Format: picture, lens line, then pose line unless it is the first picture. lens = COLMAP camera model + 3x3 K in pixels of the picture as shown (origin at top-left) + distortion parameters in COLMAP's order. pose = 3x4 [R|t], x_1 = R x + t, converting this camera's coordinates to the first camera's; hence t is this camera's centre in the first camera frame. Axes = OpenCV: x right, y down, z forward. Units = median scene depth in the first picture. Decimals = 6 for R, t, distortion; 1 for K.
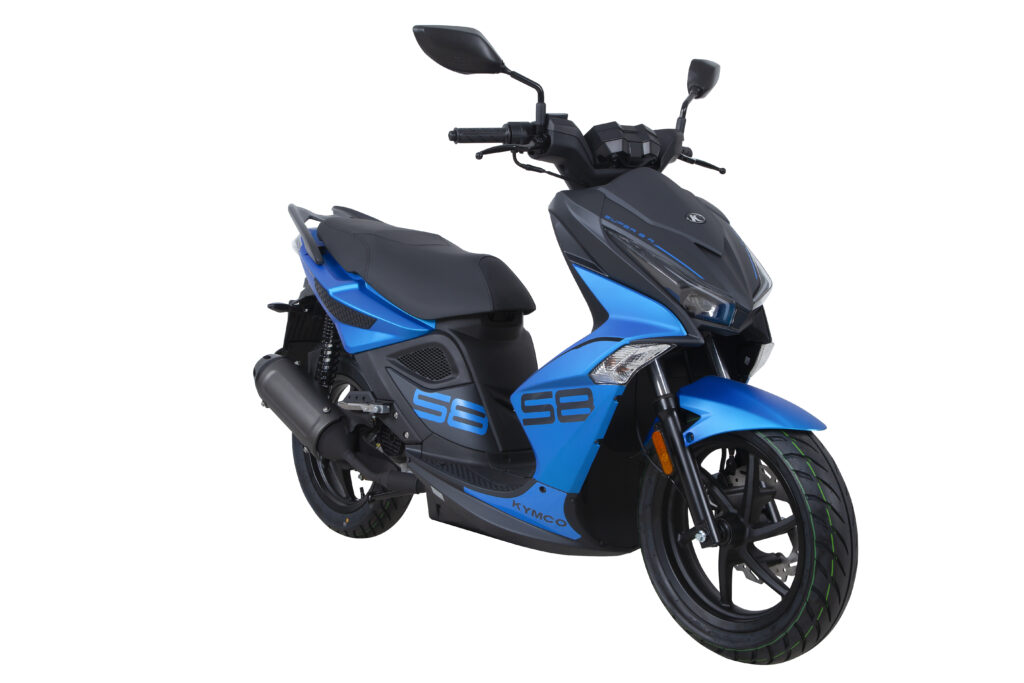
lens RADIAL K [[1257.3, 0, 512.0], [0, 1257.3, 341.5], [0, 0, 1]] dist [-0.019716, -0.028214]
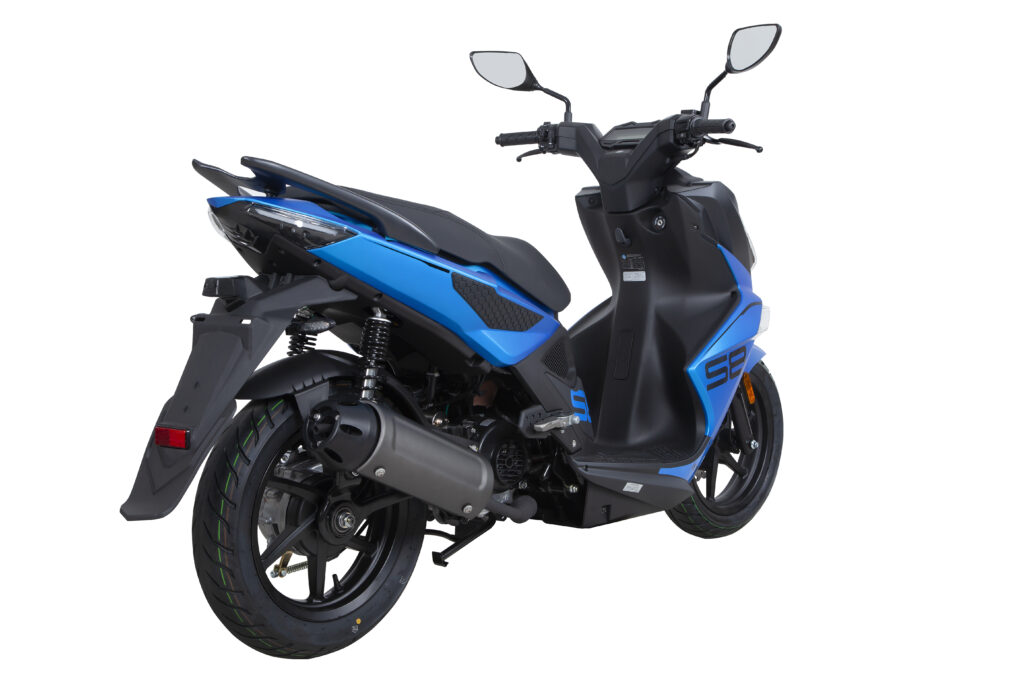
lens RADIAL K [[1448.8, 0, 512.0], [0, 1448.8, 341.5], [0, 0, 1]] dist [0.104357, 0.024447]
pose [[-0.148017, -0.083463, 0.985457, -1.093581], [0.065312, 0.993432, 0.093949, -0.096871], [-0.986826, 0.078268, -0.141594, 1.201845]]
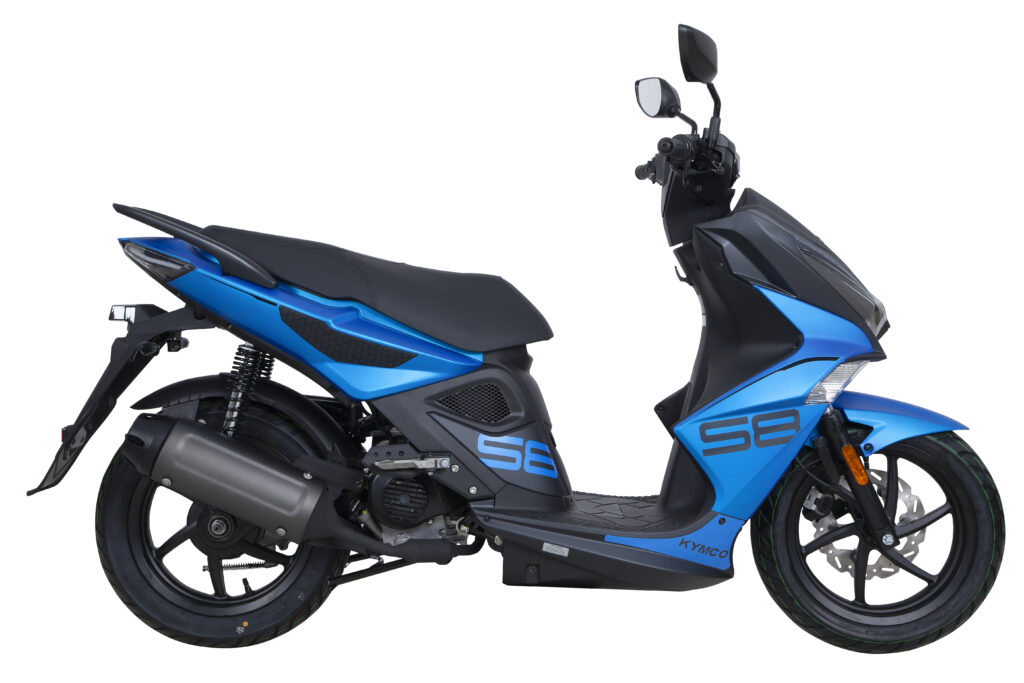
lens RADIAL K [[1448.8, 0, 512.0], [0, 1448.8, 341.5], [0, 0, 1]] dist [0.104357, 0.024447]
pose [[0.657886, -0.039086, 0.752103, -0.805647], [0.051593, 0.998645, 0.006769, -0.030582], [-0.751348, 0.034351, 0.659011, 0.343464]]
